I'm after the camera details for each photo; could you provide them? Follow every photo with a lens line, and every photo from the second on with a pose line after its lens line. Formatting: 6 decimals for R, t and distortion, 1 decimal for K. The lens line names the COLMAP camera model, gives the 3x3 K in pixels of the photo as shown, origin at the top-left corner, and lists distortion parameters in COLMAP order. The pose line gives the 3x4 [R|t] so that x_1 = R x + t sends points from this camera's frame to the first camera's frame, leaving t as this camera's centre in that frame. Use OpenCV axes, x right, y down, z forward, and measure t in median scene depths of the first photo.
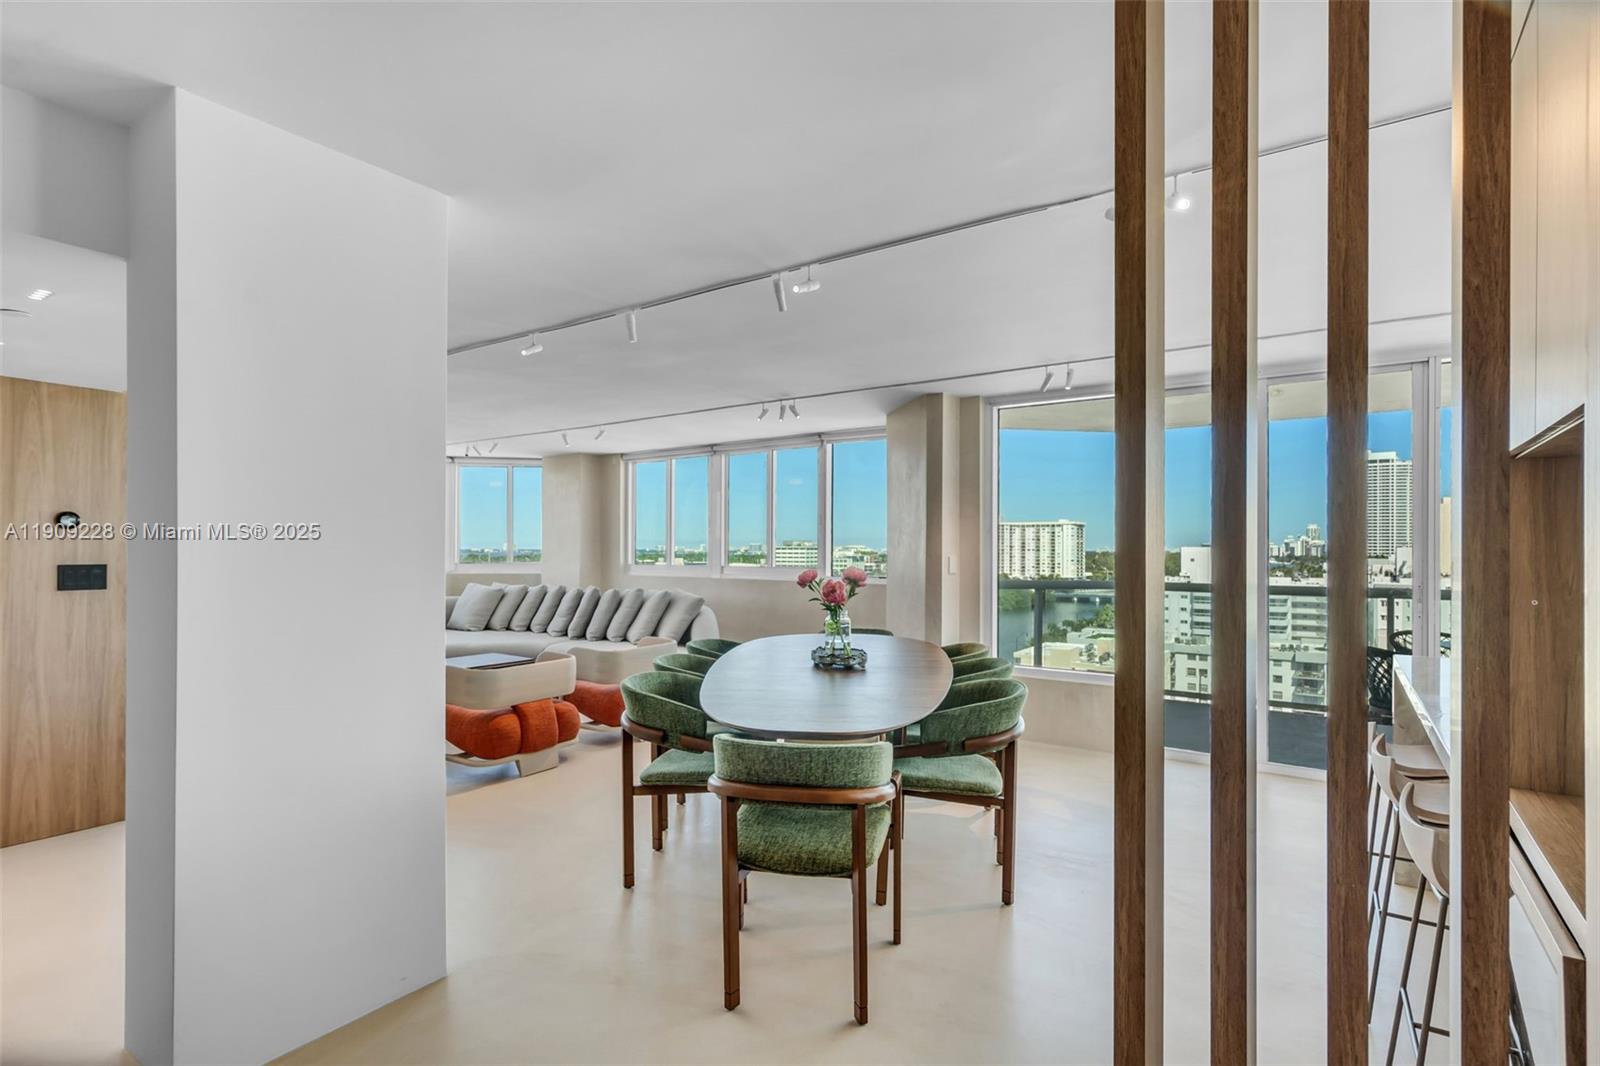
lens RADIAL K [[772.9, 0, 792.9], [0, 772.9, 544.4], [0, 0, 1]] dist [-0.002361, -0.000690]
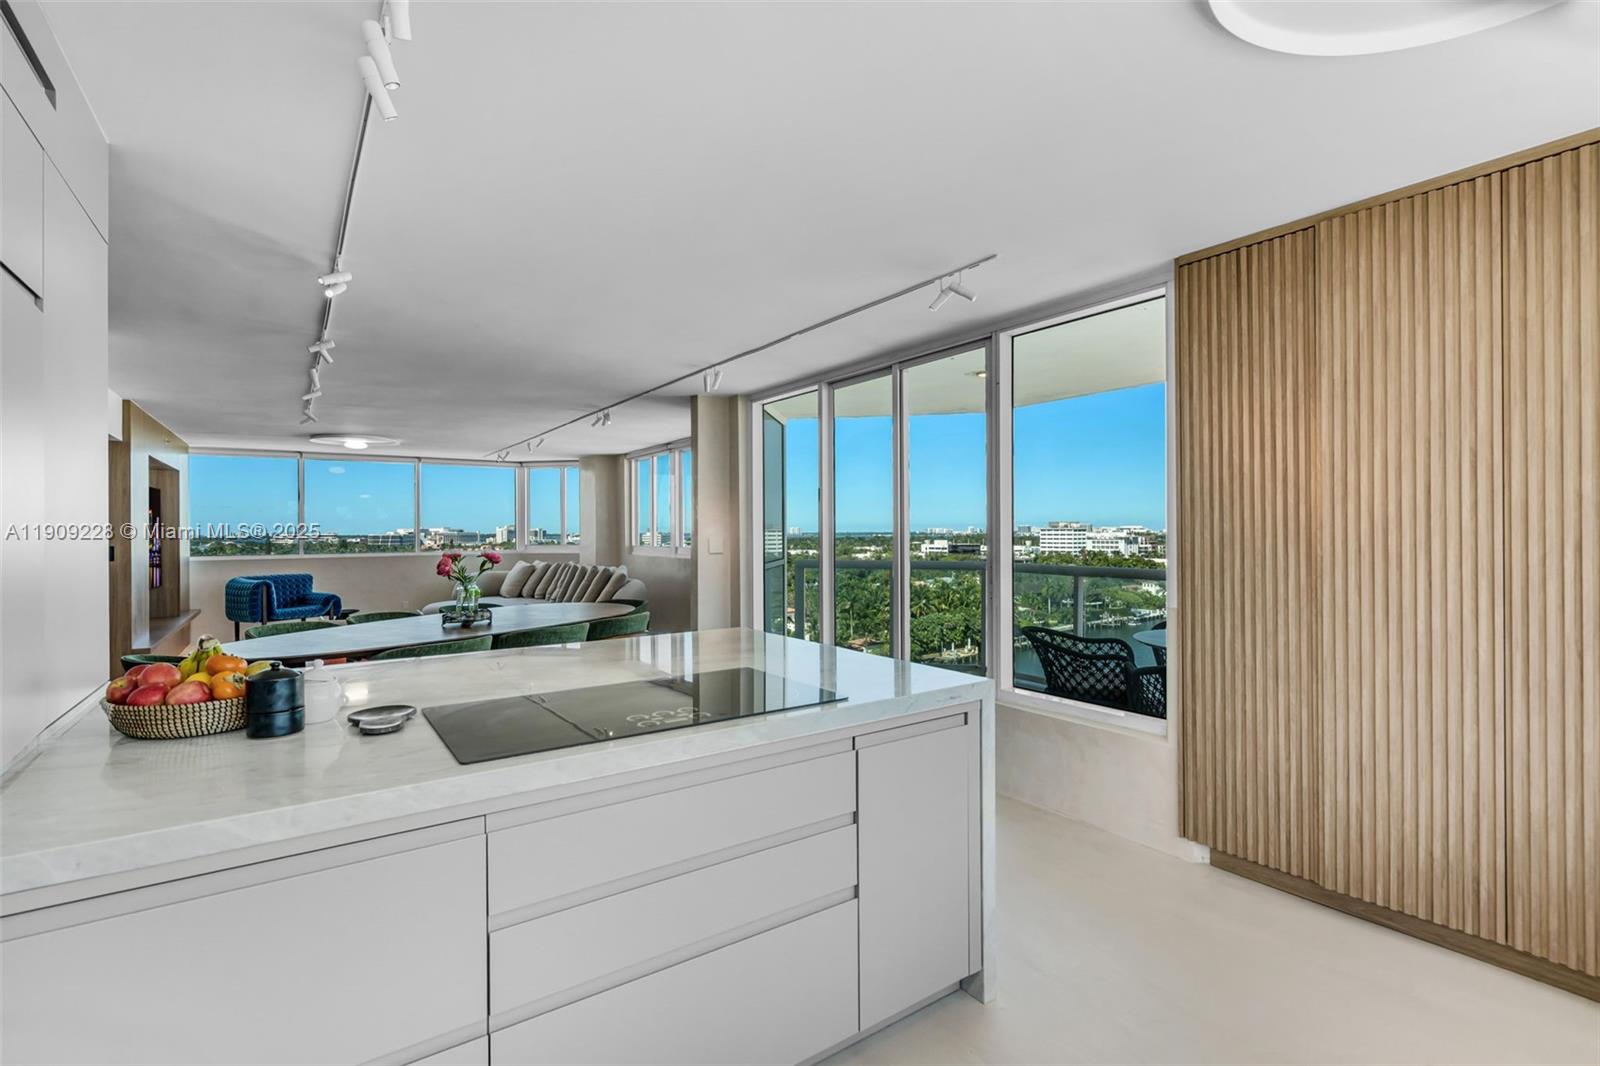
lens RADIAL K [[741.1, 0, 808.4], [0, 741.1, 527.9], [0, 0, 1]] dist [-0.000064, 0.000604]
pose [[0.936136, -0.009315, -0.351516, 0.446152], [0.009797, 0.999952, -0.000407, 0.000982], [0.351502, -0.003062, 0.936182, 0.020235]]
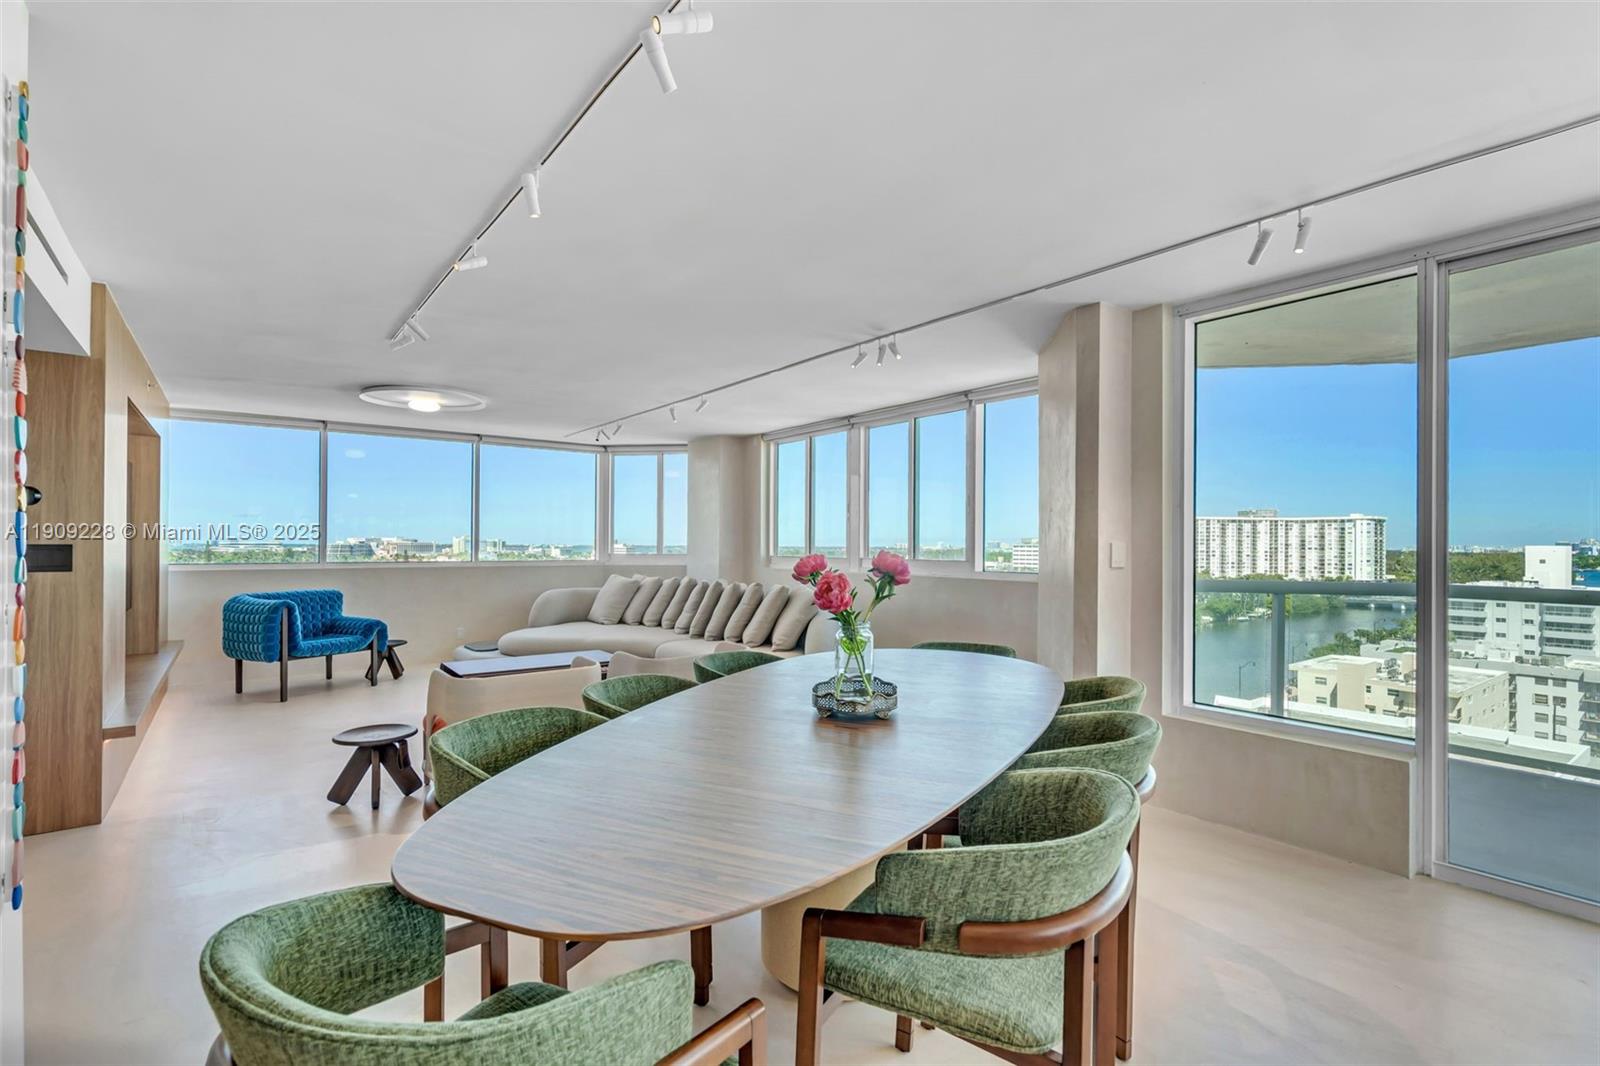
lens RADIAL K [[741.1, 0, 802.8], [0, 741.1, 542.2], [0, 0, 1]] dist [-0.000064, 0.000604]
pose [[0.953514, 0.001090, -0.301348, 0.086038], [-0.001231, 0.999999, -0.000278, 0.009591], [0.301348, 0.000636, 0.953514, 0.181538]]
